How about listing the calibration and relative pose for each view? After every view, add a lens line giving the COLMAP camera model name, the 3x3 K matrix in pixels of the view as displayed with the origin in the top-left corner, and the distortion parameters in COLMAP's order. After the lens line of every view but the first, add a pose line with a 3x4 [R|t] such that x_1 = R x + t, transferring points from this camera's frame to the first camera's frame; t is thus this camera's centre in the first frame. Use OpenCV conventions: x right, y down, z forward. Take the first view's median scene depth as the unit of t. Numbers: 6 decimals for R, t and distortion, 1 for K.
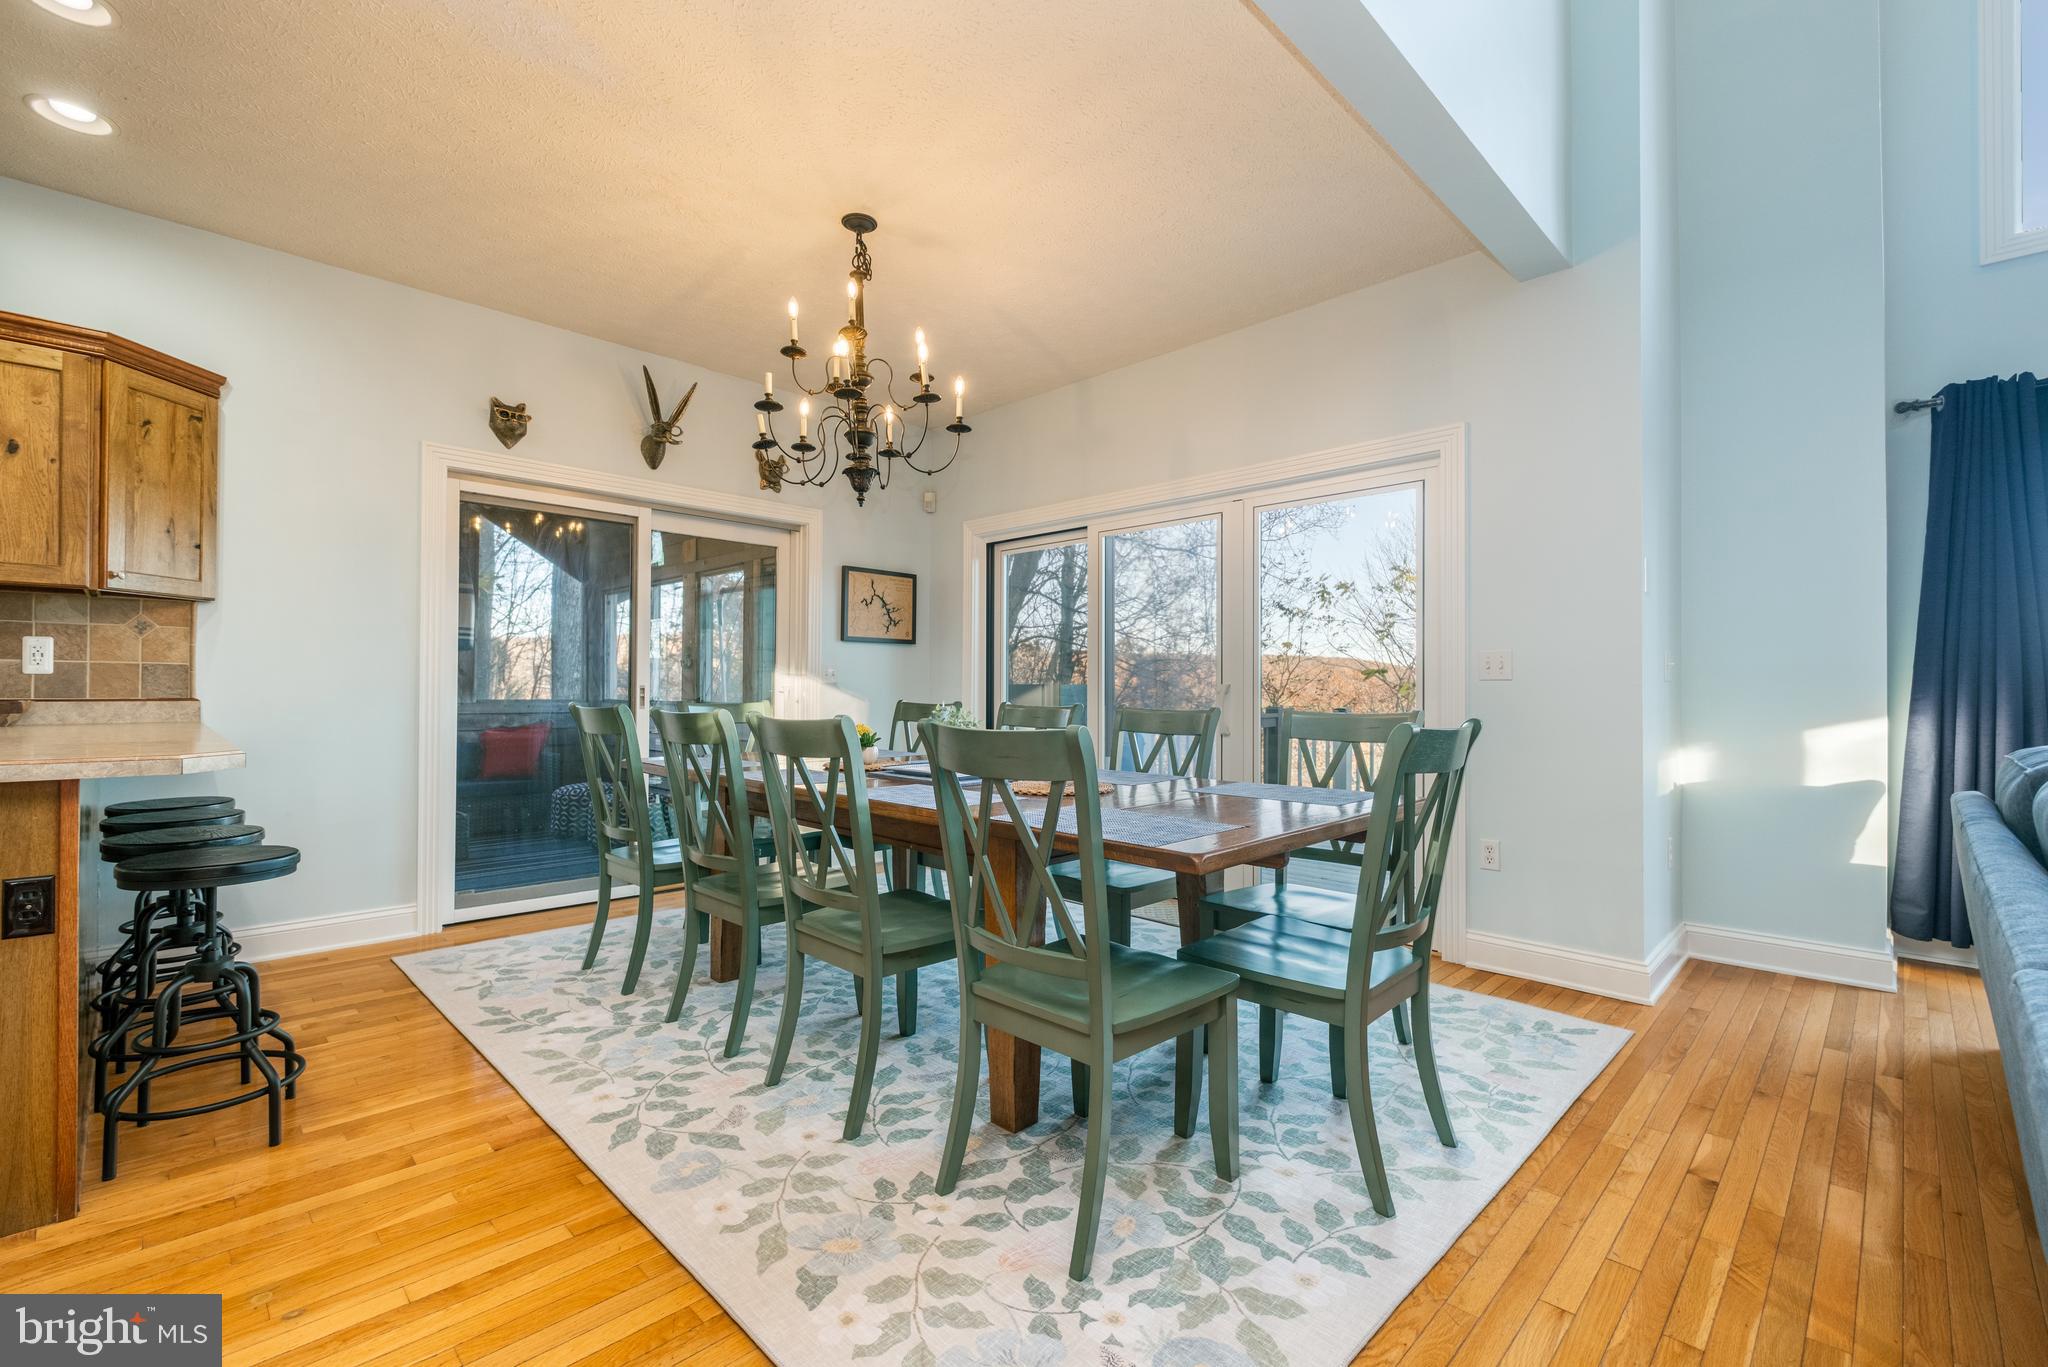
lens RADIAL K [[940.3, 0, 992.3], [0, 940.3, 680.1], [0, 0, 1]] dist [0.009373, -0.010677]
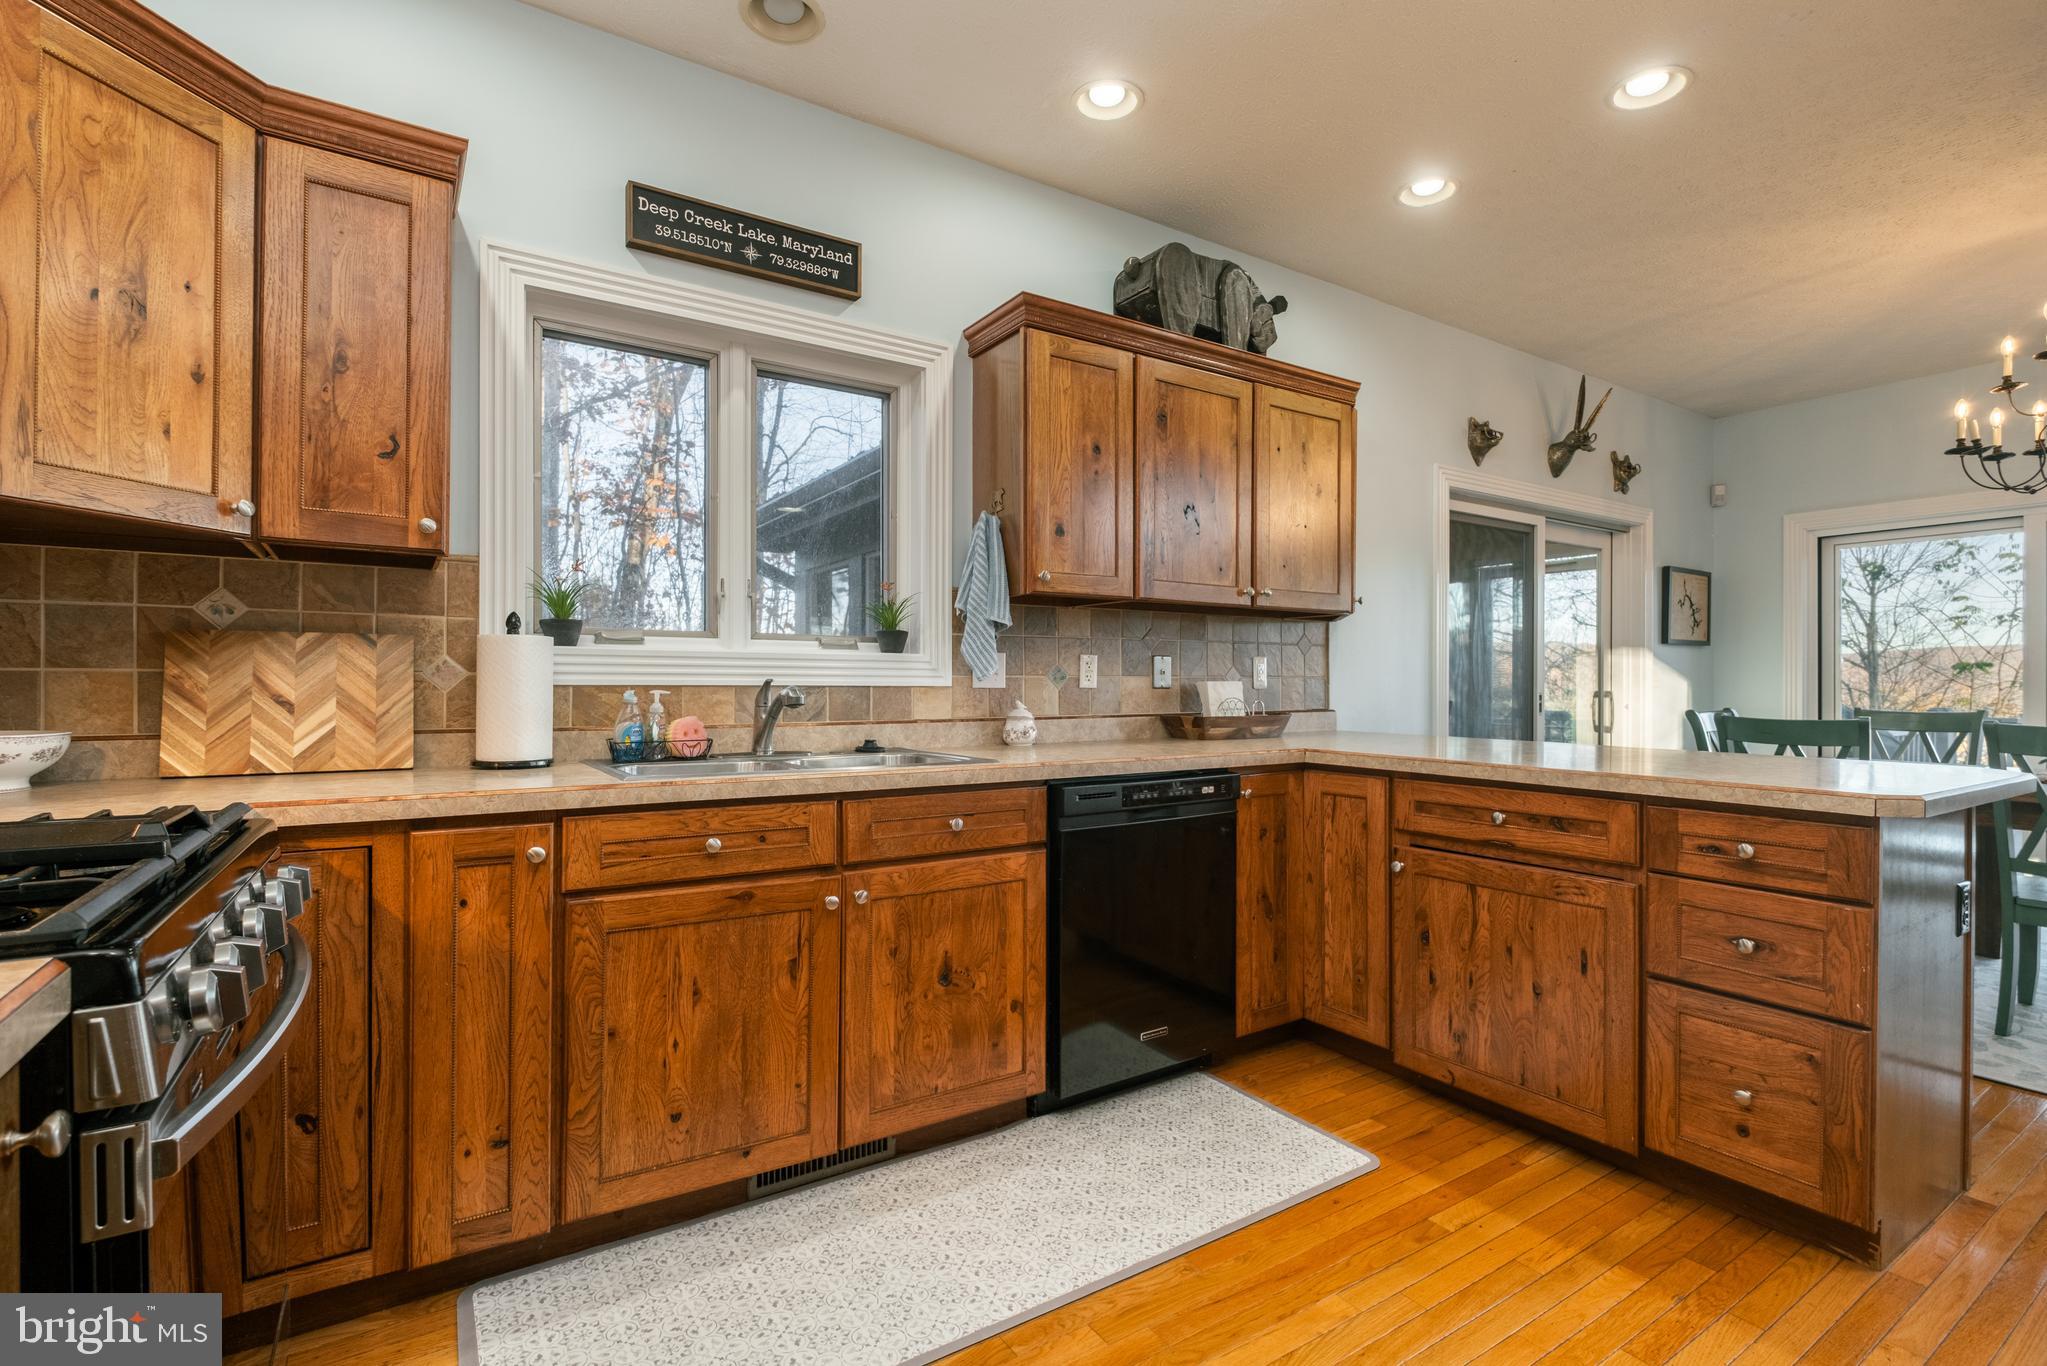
lens RADIAL K [[939.9, 0, 991.8], [0, 939.9, 679.6], [0, 0, 1]] dist [0.009373, -0.010677]
pose [[0.972051, -0.008997, -0.234596, -1.023238], [0.009364, 0.999956, 0.000447, -0.020482], [0.234582, -0.002631, 0.972093, -0.174426]]
